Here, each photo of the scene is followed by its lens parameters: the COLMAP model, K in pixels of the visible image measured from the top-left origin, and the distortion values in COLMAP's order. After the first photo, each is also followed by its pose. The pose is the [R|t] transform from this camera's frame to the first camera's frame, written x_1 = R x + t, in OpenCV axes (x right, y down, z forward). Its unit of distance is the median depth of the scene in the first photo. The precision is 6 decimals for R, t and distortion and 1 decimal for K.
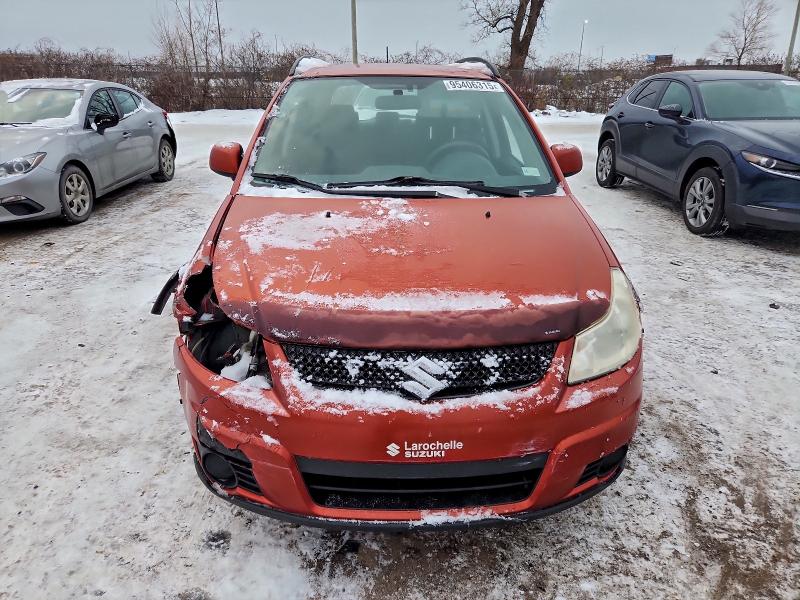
lens RADIAL K [[560.1, 0, 388.7], [0, 560.1, 315.4], [0, 0, 1]] dist [0.033153, -0.007809]
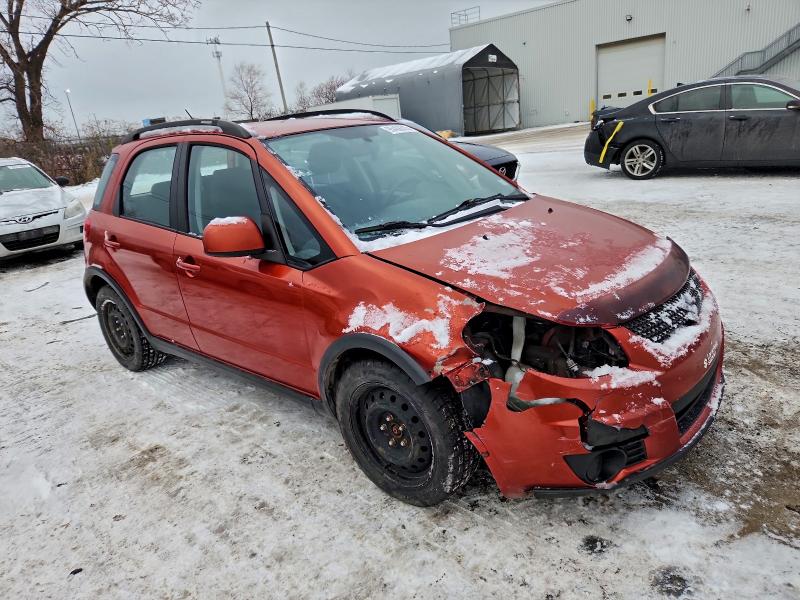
lens RADIAL K [[560.1, 0, 396.4], [0, 560.1, 300.8], [0, 0, 1]] dist [0.033153, -0.007809]
pose [[0.654843, -0.302439, 0.692612, -1.182644], [0.383588, 0.922629, 0.040209, -0.204882], [-0.651184, 0.239347, 0.720189, 0.406550]]
